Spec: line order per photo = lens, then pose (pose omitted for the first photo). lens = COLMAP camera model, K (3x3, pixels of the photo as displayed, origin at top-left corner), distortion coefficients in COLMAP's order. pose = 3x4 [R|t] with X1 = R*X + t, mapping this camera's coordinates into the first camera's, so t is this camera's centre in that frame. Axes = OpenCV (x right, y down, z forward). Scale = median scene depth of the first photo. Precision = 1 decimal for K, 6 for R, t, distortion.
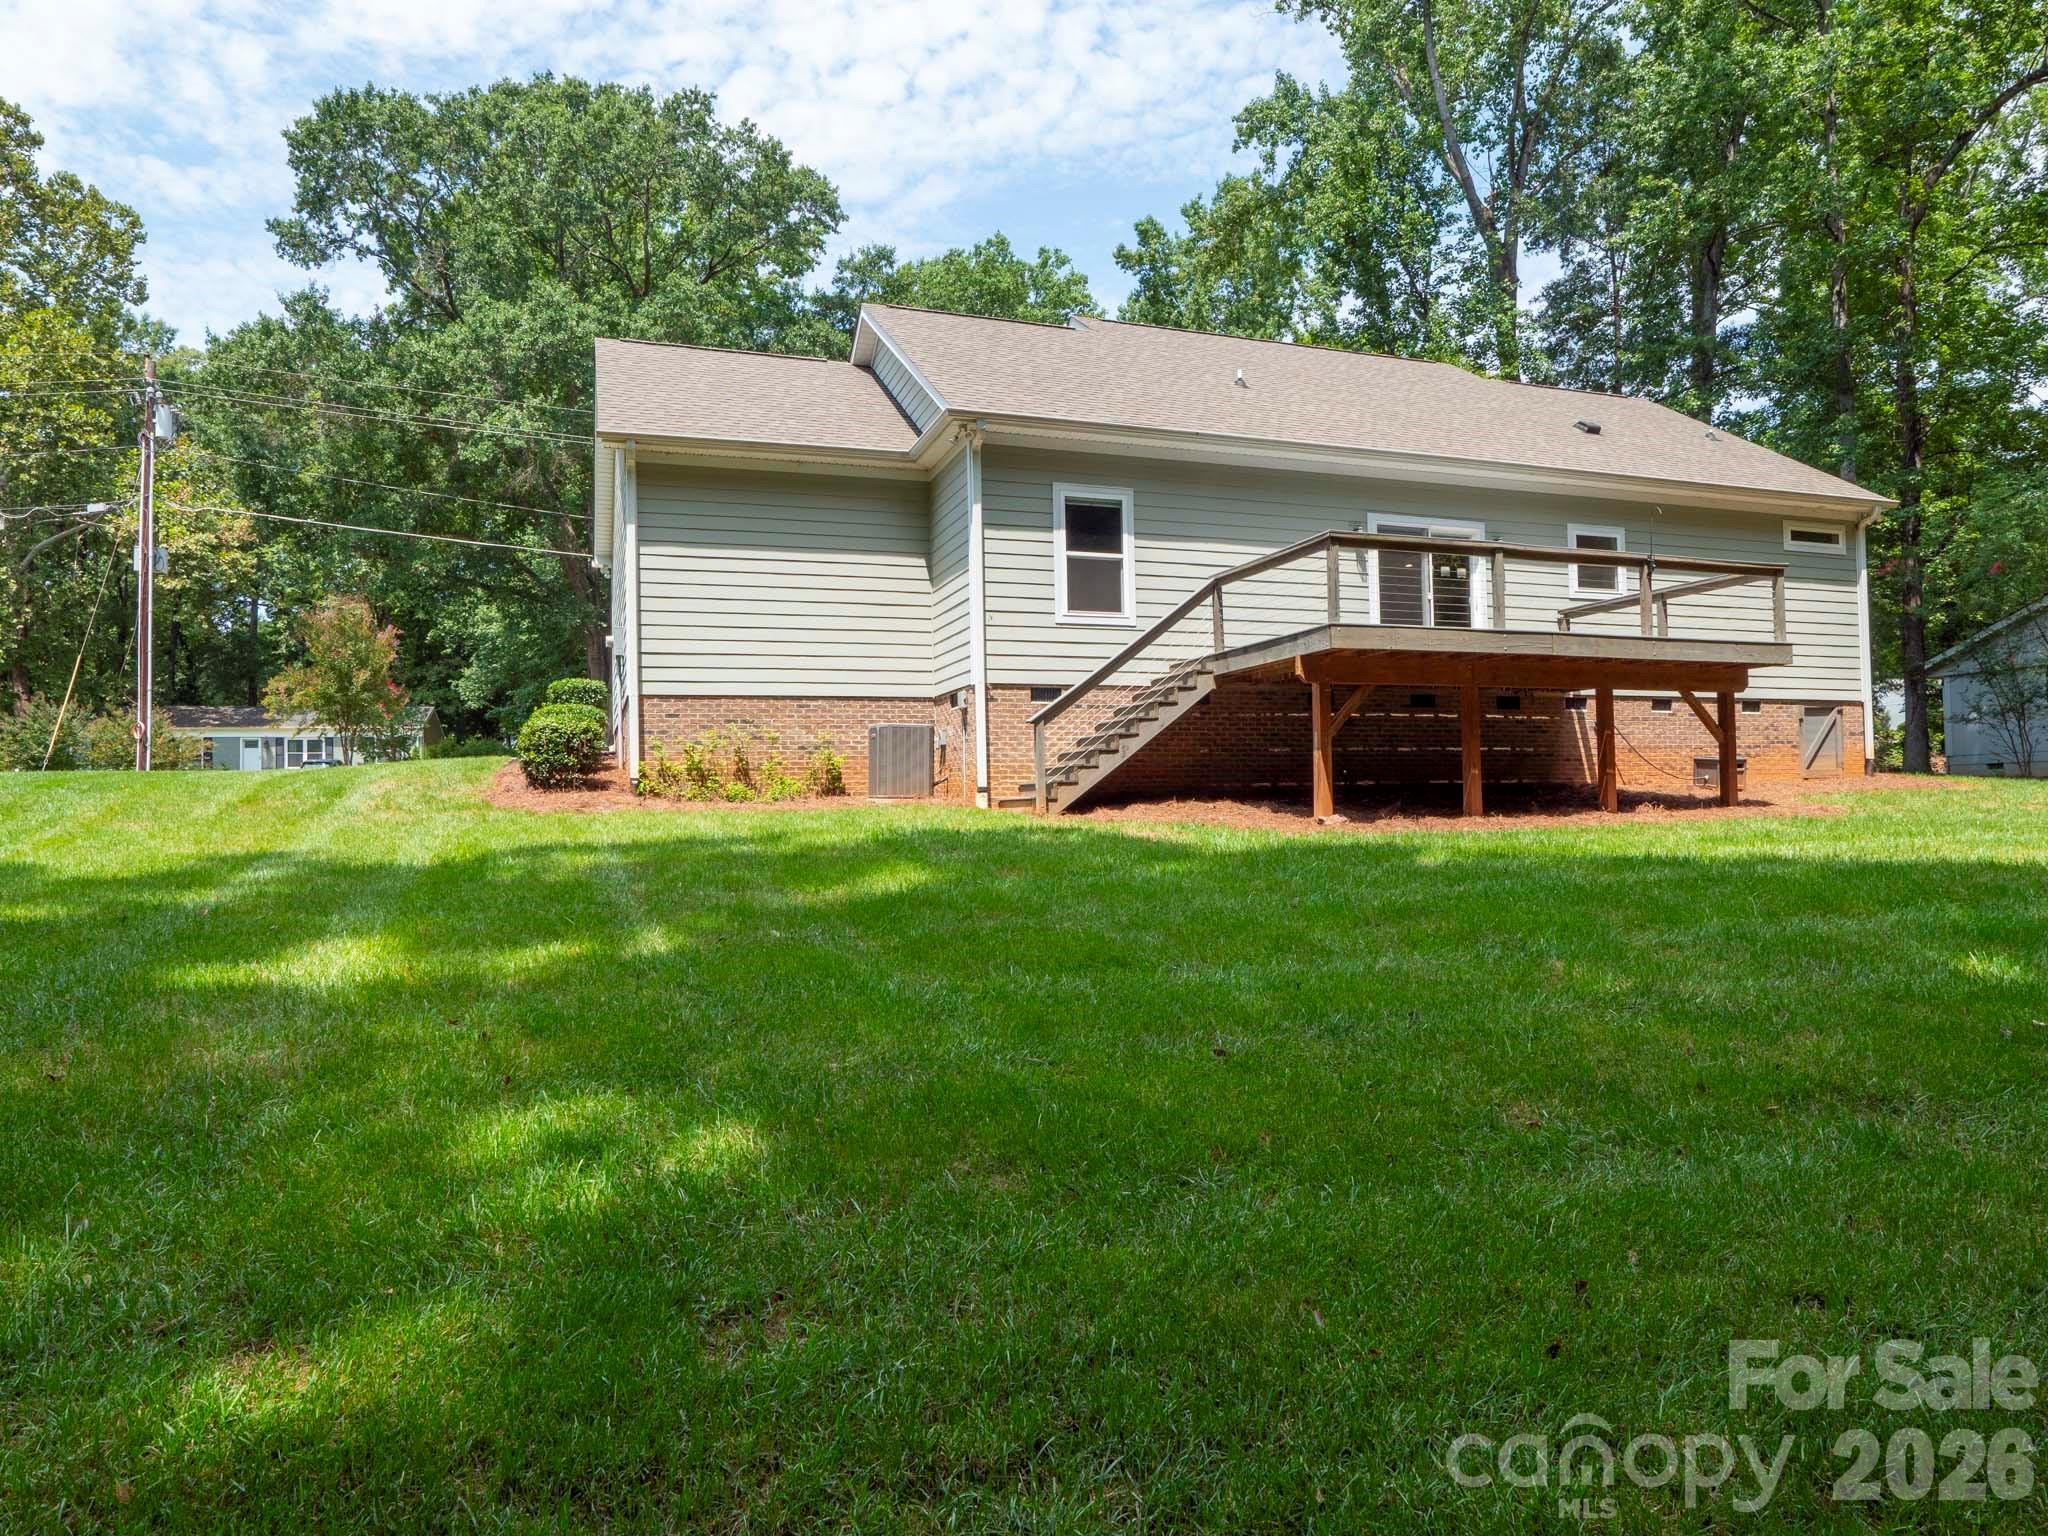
lens RADIAL K [[1271.9, 0, 1056.4], [0, 1271.9, 773.8], [0, 0, 1]] dist [-0.027613, 0.004093]
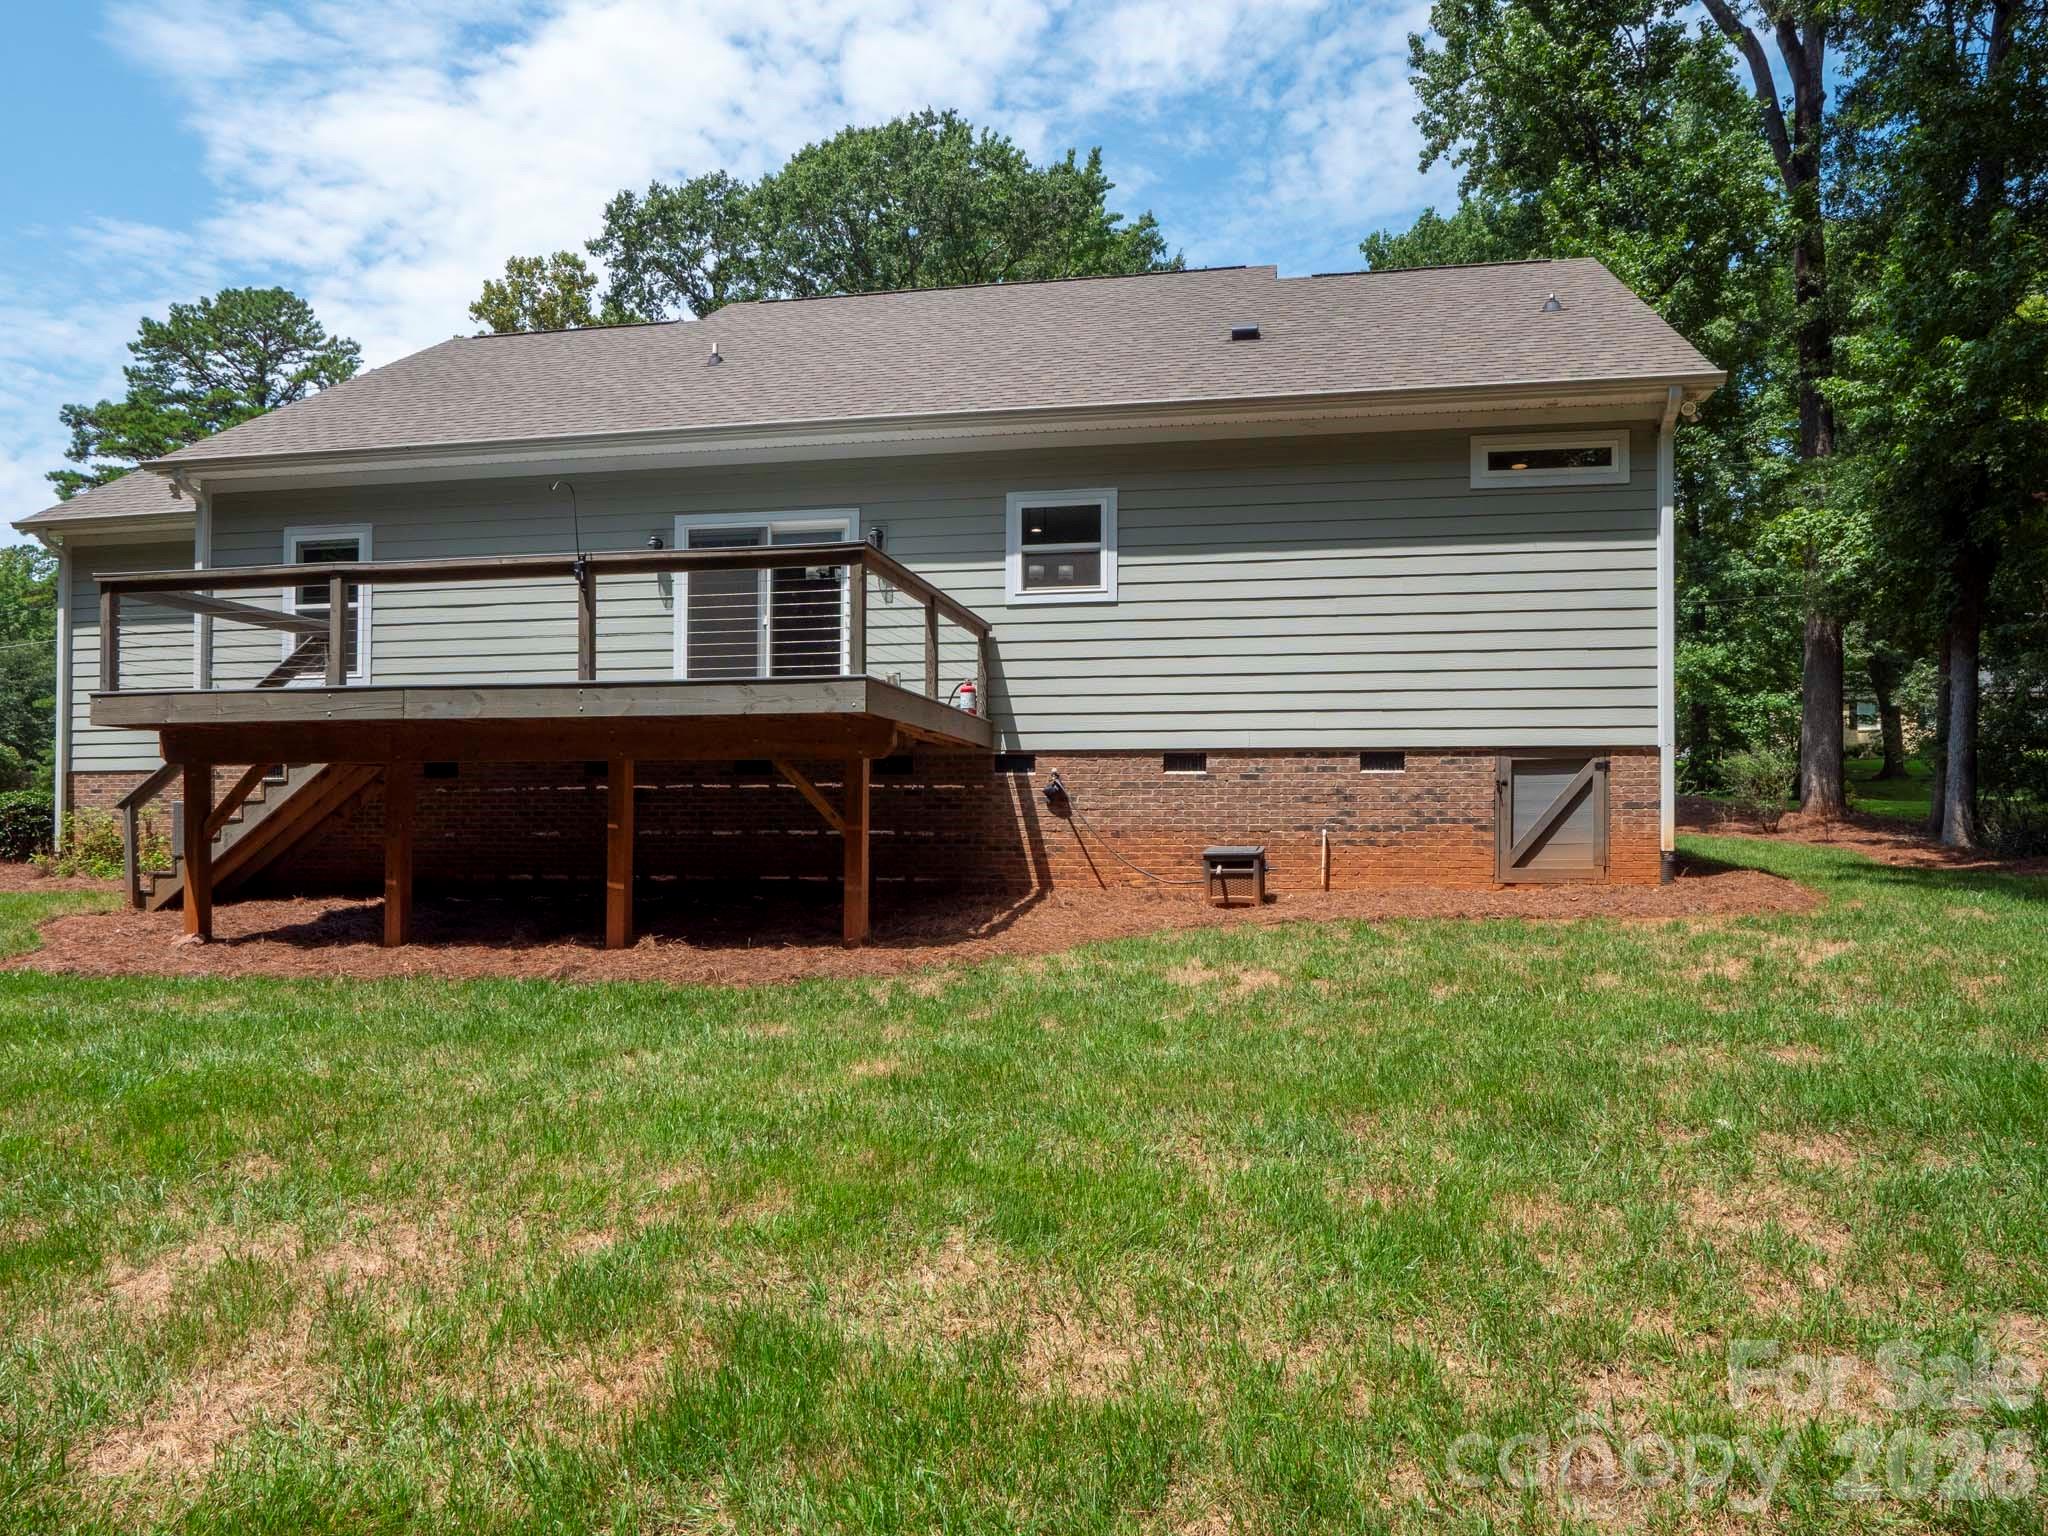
lens RADIAL K [[1308.9, 0, 1102.5], [0, 1308.9, 823.8], [0, 0, 1]] dist [-0.022960, 0.001041]
pose [[0.866135, 0.016501, -0.499537, 0.813951], [-0.002784, 0.999599, 0.028193, -0.044444], [0.499802, -0.023029, 0.865833, 0.434517]]
